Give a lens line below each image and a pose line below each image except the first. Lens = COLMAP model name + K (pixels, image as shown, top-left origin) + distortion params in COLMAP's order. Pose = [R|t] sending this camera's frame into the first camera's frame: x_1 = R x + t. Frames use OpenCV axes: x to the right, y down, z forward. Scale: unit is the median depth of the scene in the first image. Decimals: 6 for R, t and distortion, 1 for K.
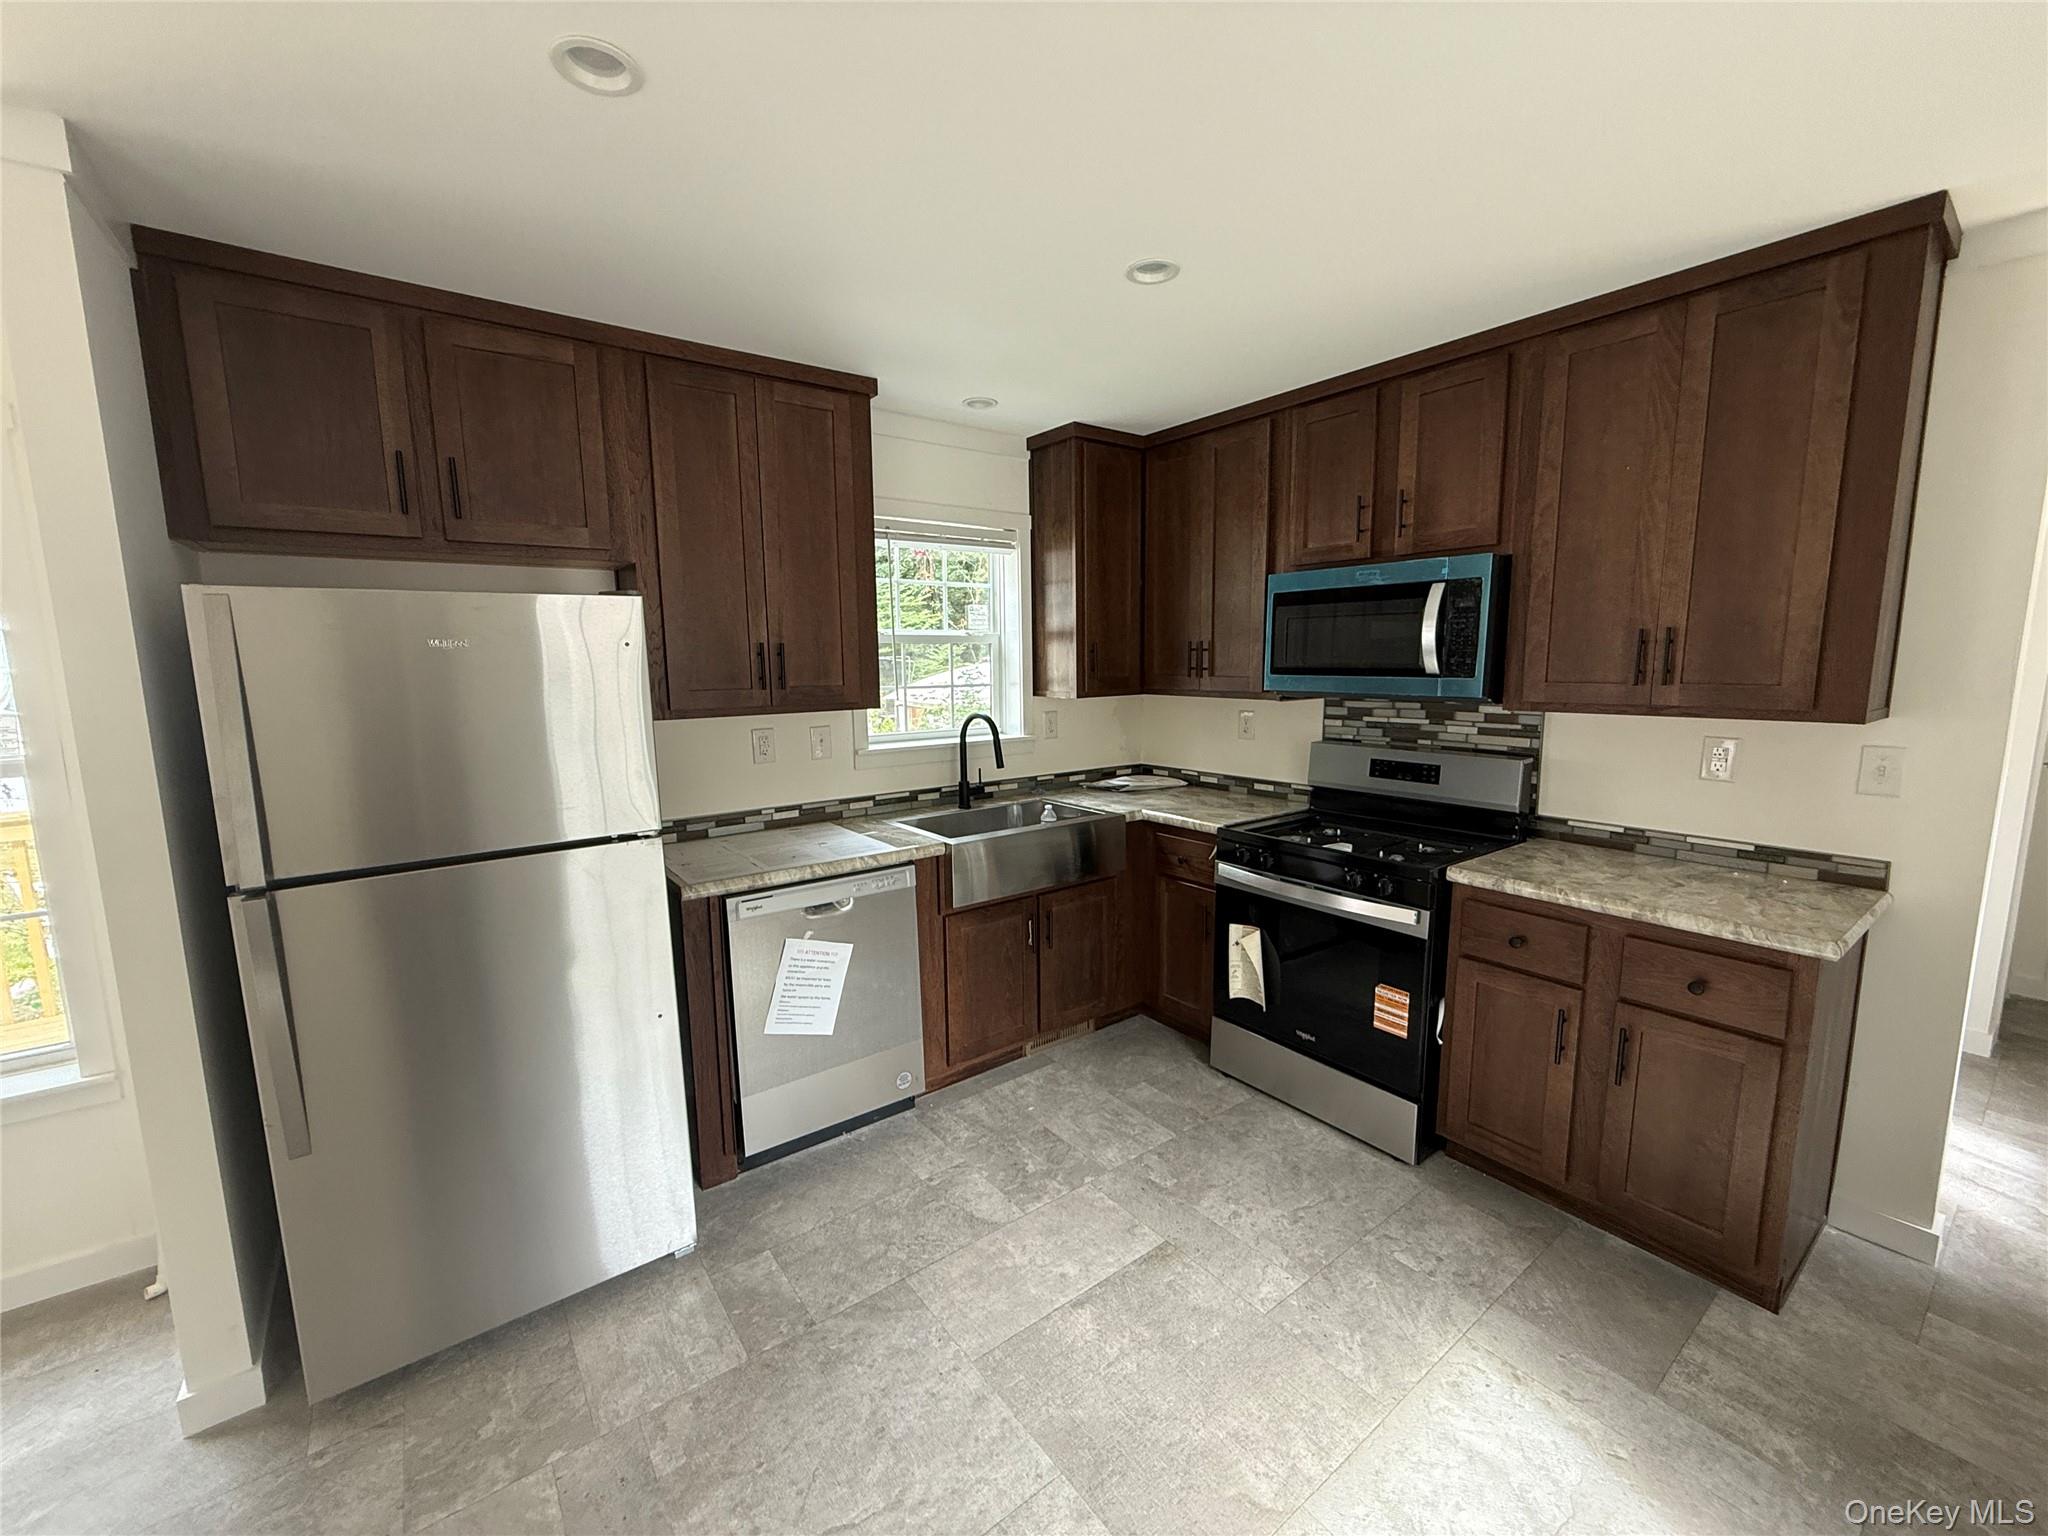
lens RADIAL K [[815.0, 0, 1020.4], [0, 815.0, 768.3], [0, 0, 1]] dist [0.000771, -0.000184]
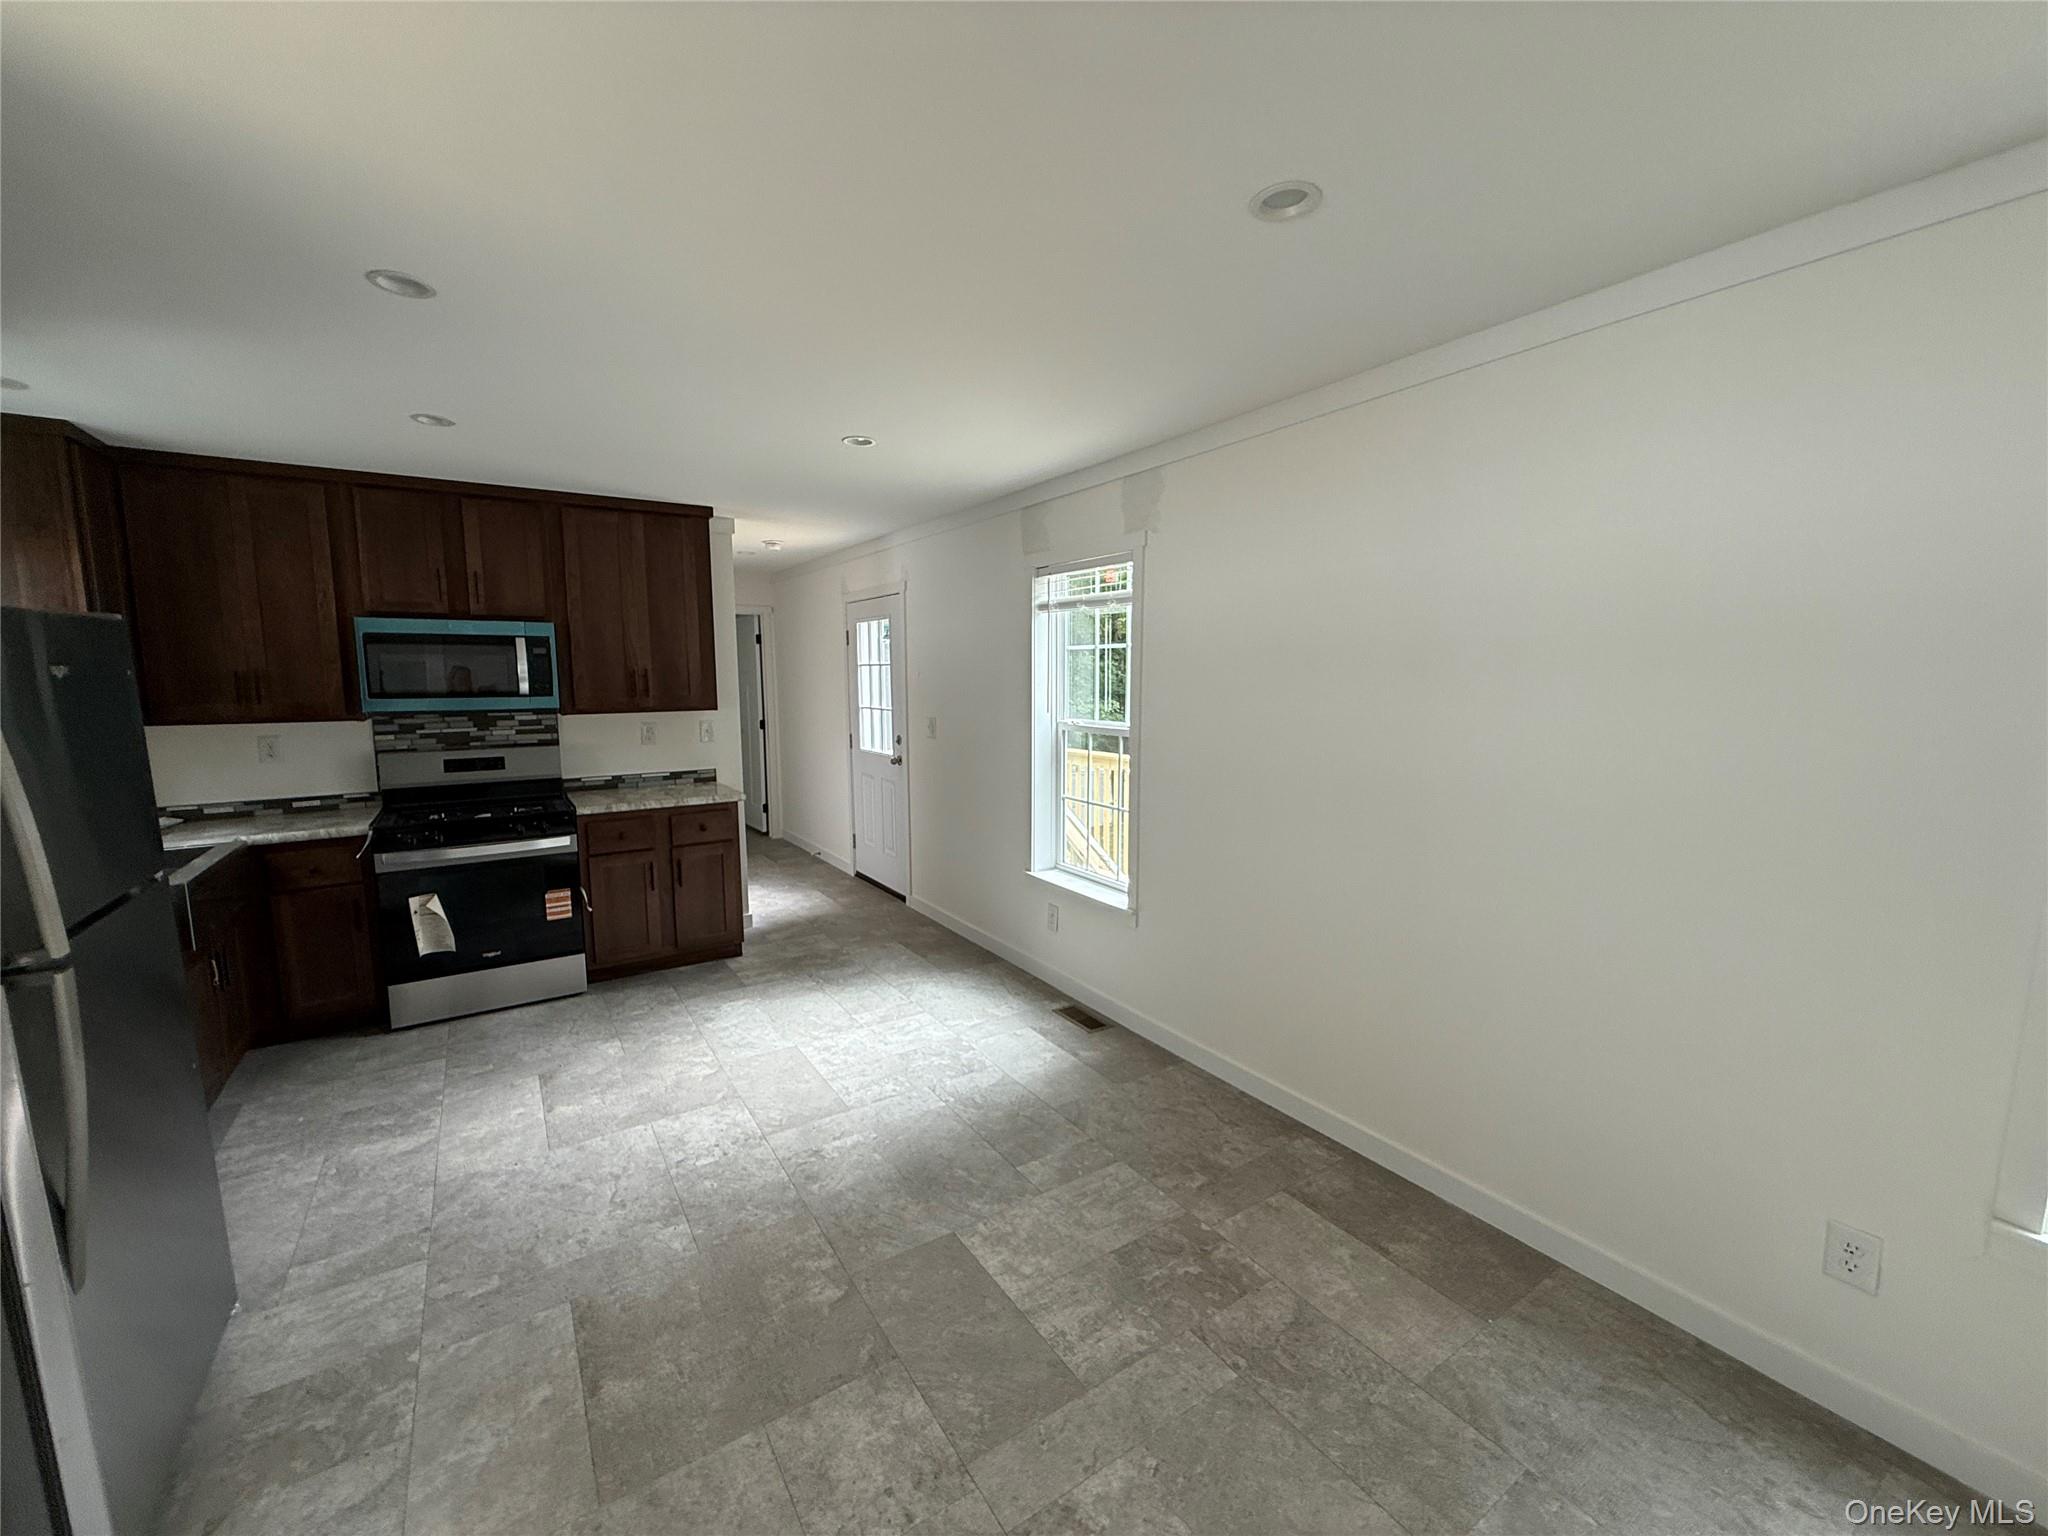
lens RADIAL K [[815.0, 0, 1020.4], [0, 815.0, 768.3], [0, 0, 1]] dist [0.000771, -0.000184]
pose [[0.062340, -0.107472, 0.992252, -1.007439], [0.140358, 0.985249, 0.097895, 0.005051], [-0.988136, 0.133167, 0.076505, -0.048186]]
